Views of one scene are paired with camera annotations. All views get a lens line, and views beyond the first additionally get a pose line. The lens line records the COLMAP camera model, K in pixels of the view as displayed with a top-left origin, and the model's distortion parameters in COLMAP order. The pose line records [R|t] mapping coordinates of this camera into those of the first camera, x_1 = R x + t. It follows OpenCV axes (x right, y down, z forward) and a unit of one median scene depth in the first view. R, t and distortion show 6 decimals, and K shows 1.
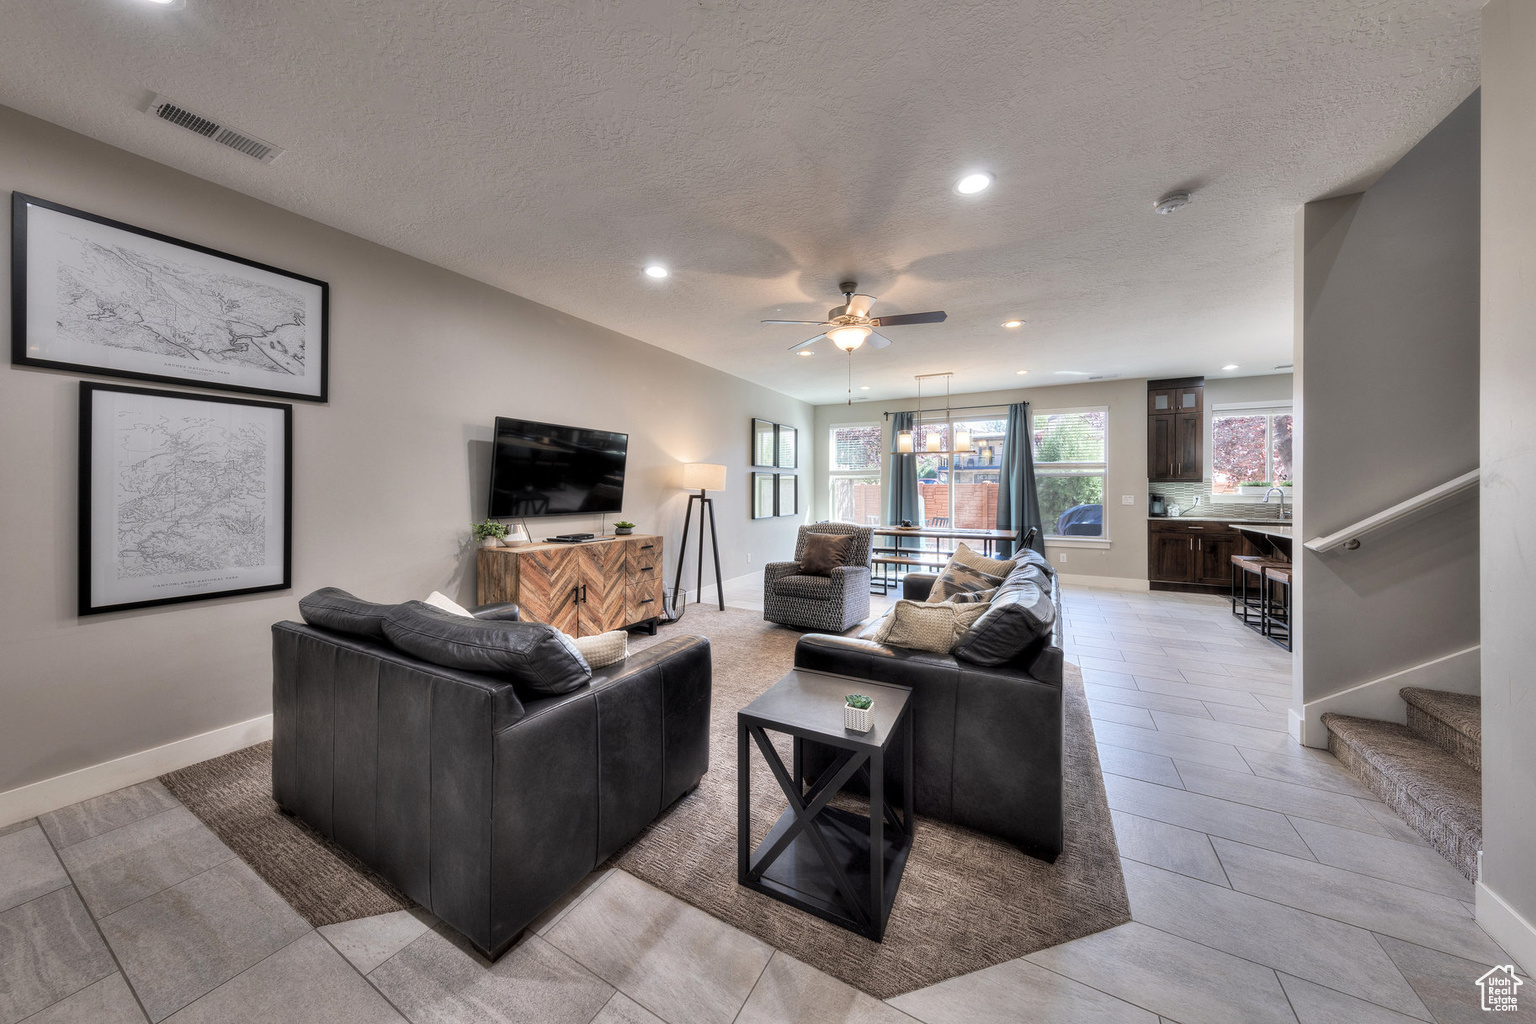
lens RADIAL K [[498.4, 0, 759.5], [0, 498.4, 485.5], [0, 0, 1]] dist [0.002256, 0.000330]
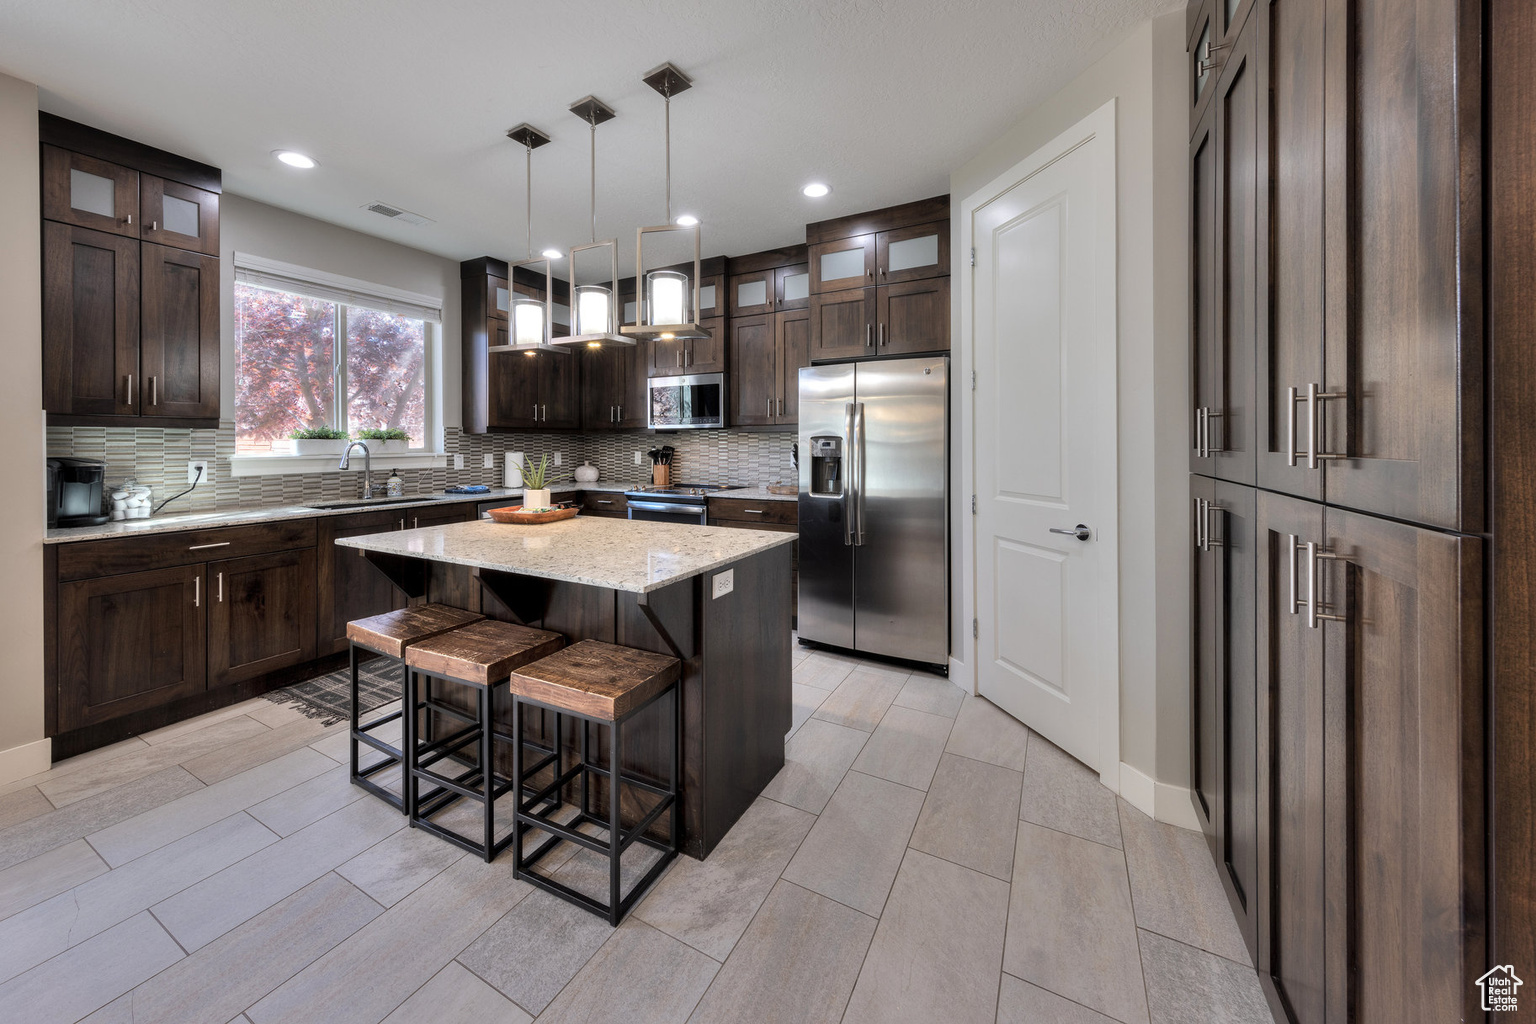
lens RADIAL K [[543.6, 0, 765.8], [0, 543.6, 443.5], [0, 0, 1]] dist [0.007941, -0.000789]
pose [[-0.017830, -0.004225, 0.999832, 0.615565], [-0.000941, 0.999991, 0.004209, 0.005460], [-0.999841, -0.000866, -0.017834, 0.800719]]
